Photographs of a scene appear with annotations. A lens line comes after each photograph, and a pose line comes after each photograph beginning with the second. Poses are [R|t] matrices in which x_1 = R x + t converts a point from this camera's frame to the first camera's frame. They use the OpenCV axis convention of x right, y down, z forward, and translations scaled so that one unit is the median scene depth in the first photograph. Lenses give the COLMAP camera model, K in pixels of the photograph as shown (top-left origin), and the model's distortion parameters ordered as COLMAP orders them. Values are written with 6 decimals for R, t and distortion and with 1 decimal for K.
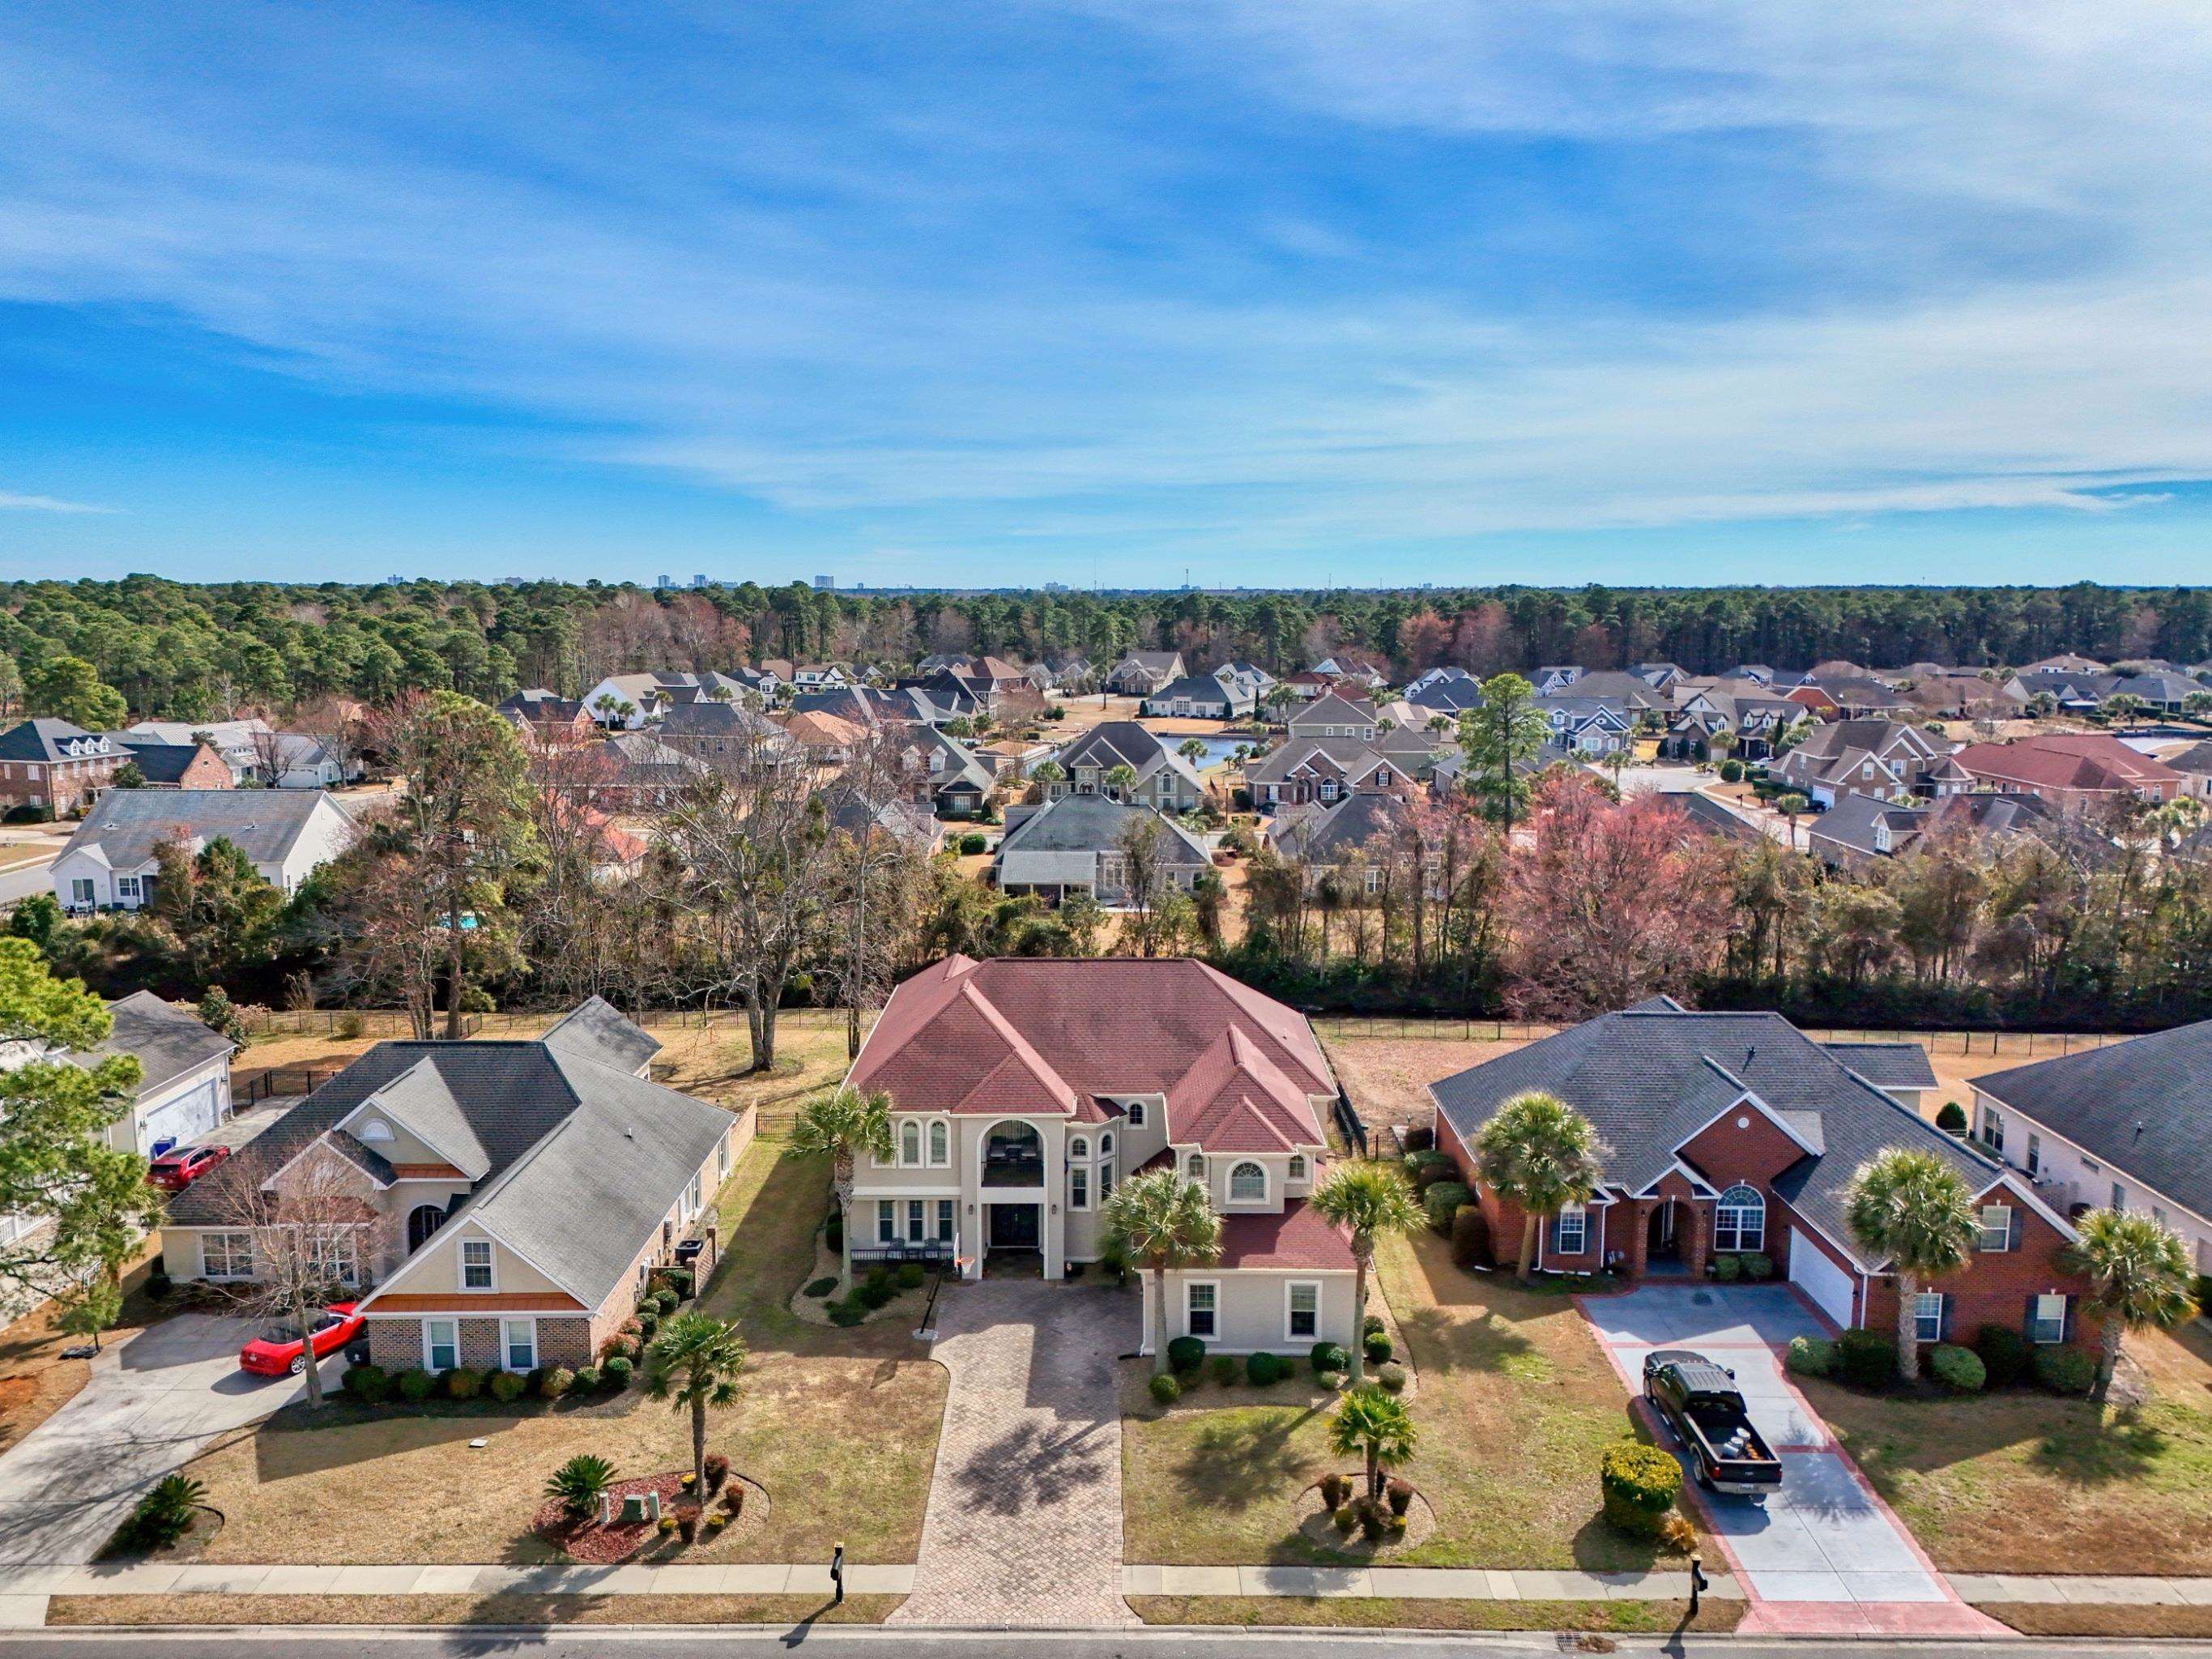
lens RADIAL K [[1614.9, 0, 1106.0], [0, 1614.9, 829.5], [0, 0, 1]] dist [0.089945, -0.077772]
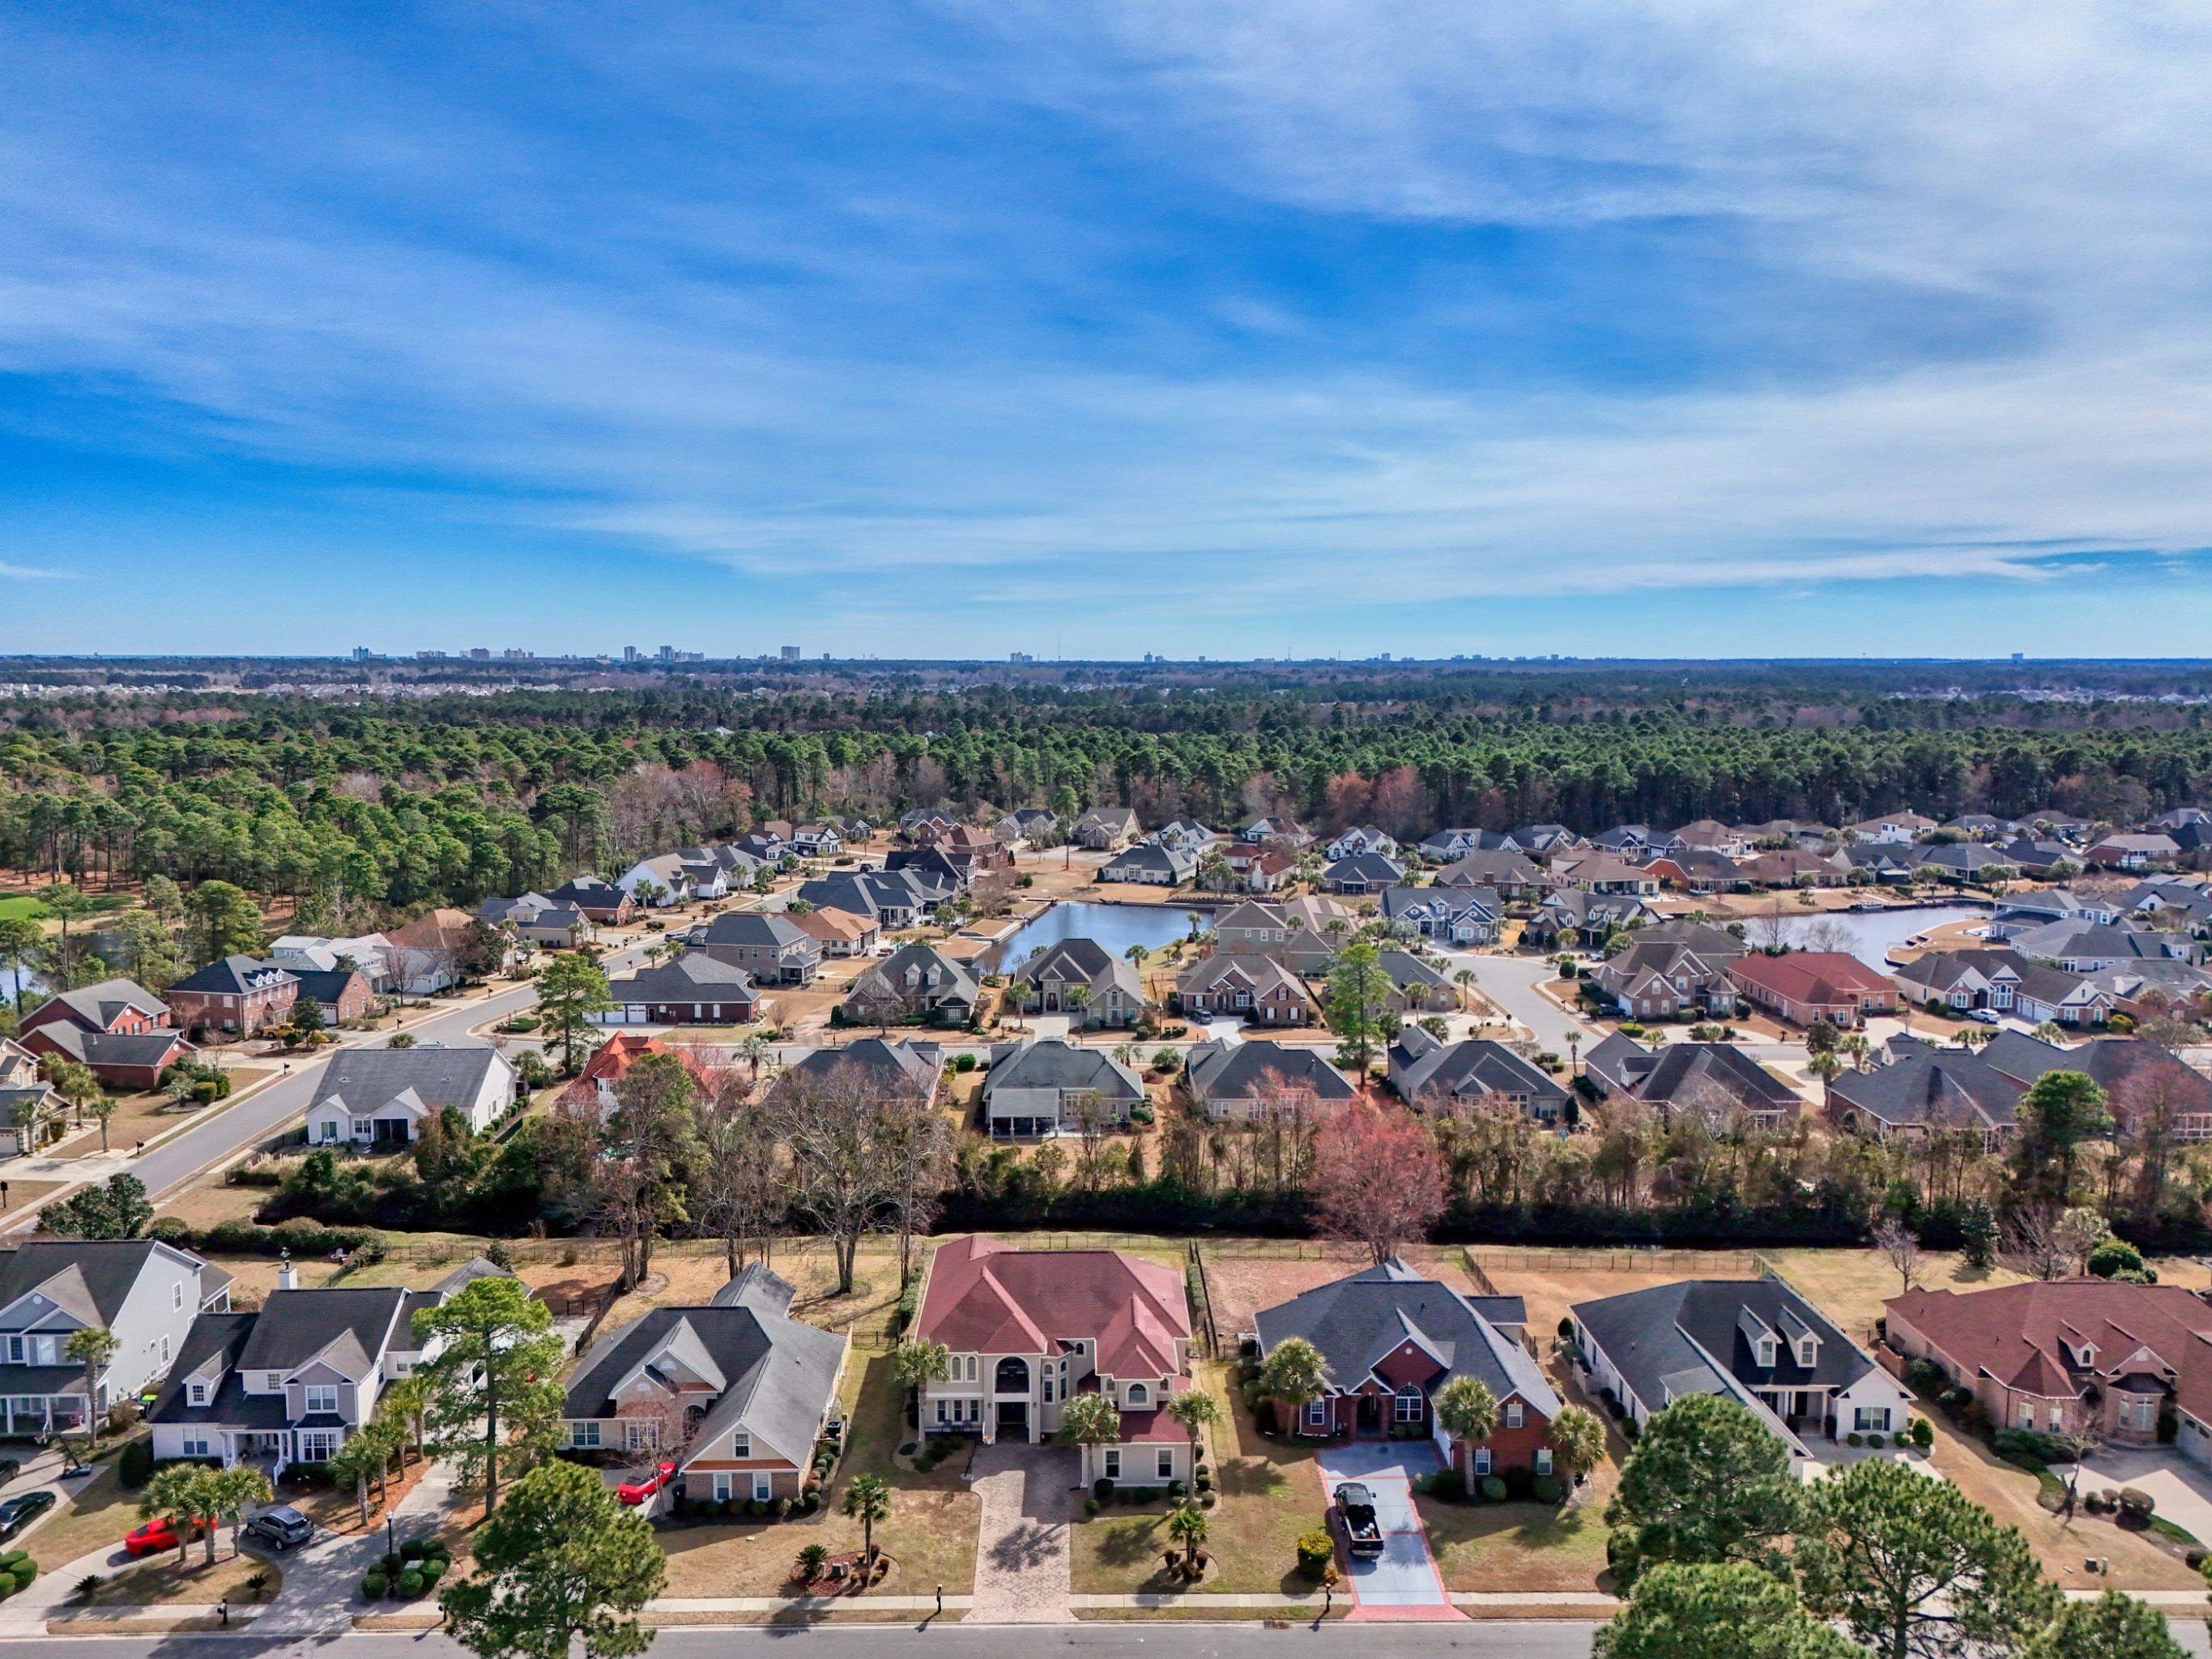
lens RADIAL K [[1614.9, 0, 1106.0], [0, 1614.9, 829.5], [0, 0, 1]] dist [0.089945, -0.077772]
pose [[0.999755, -0.002110, 0.022035, 0.009075], [0.002969, 0.999234, -0.039017, -0.341024], [-0.021935, 0.039072, 0.998996, -0.864405]]
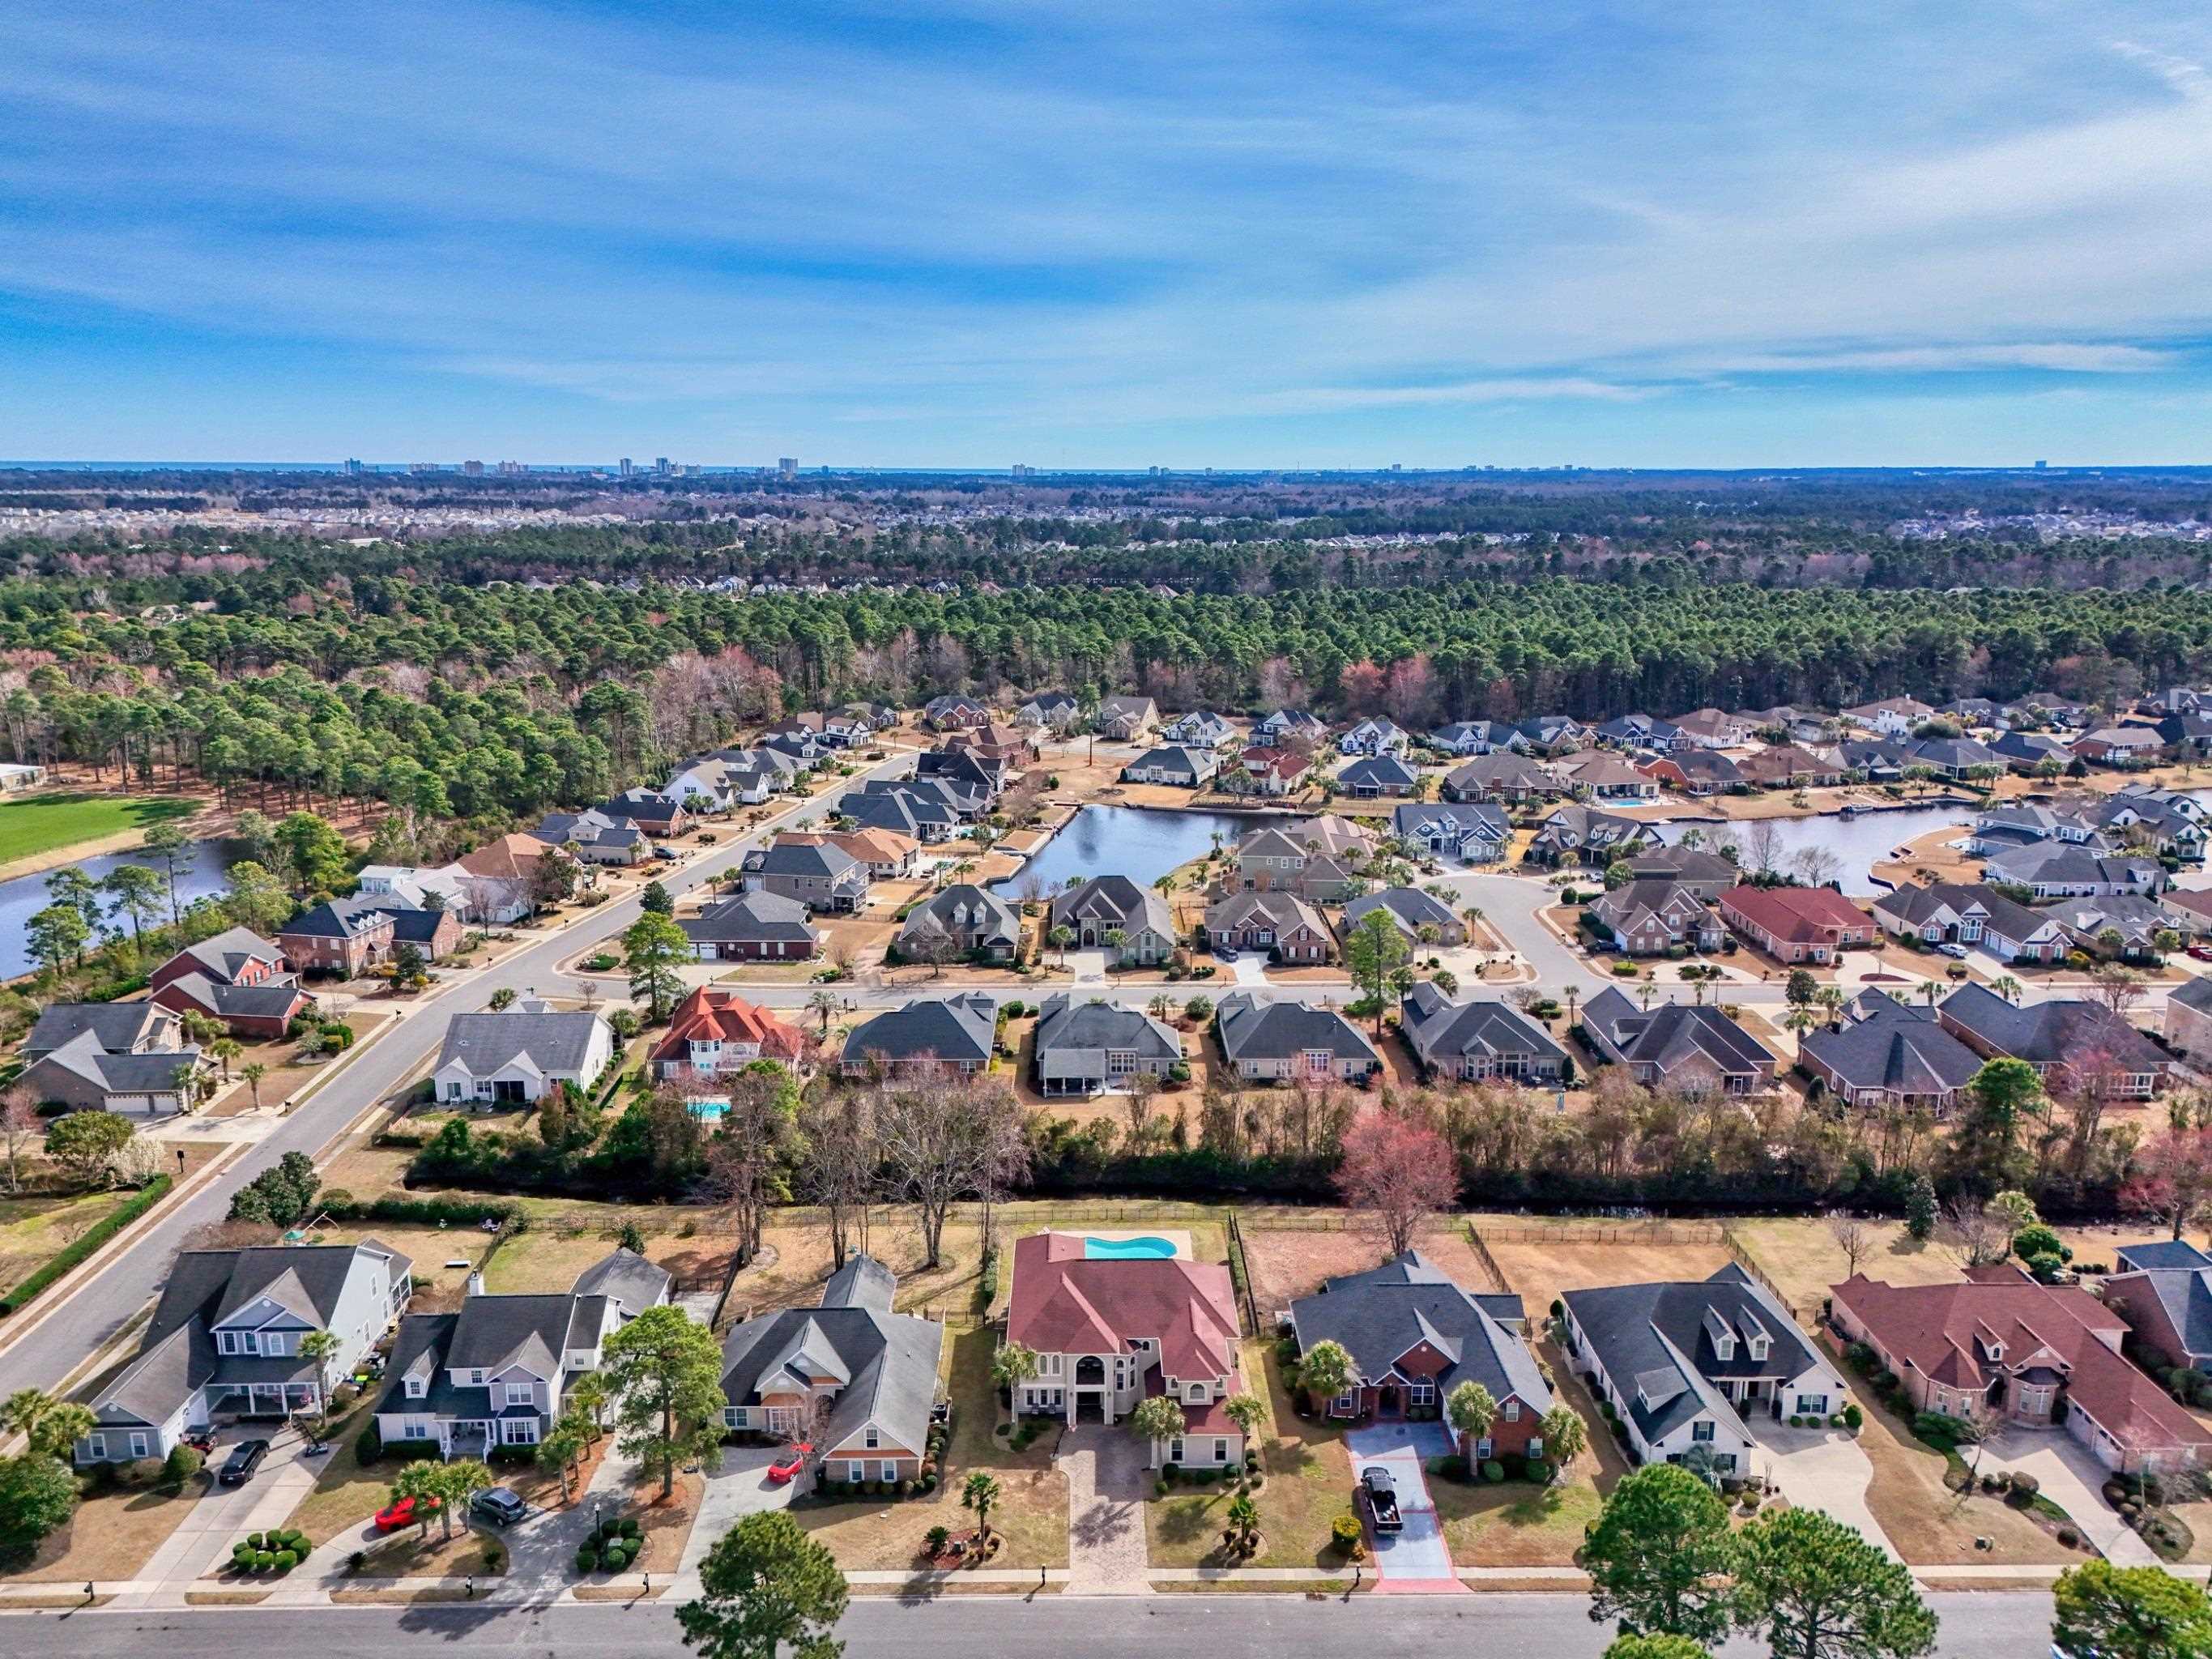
lens RADIAL K [[1614.9, 0, 1106.0], [0, 1614.9, 829.5], [0, 0, 1]] dist [0.089945, -0.077772]
pose [[0.999800, -0.004641, 0.019462, -0.075021], [0.003160, 0.997144, 0.075456, -0.686149], [-0.019757, -0.075379, 0.996959, -1.128053]]
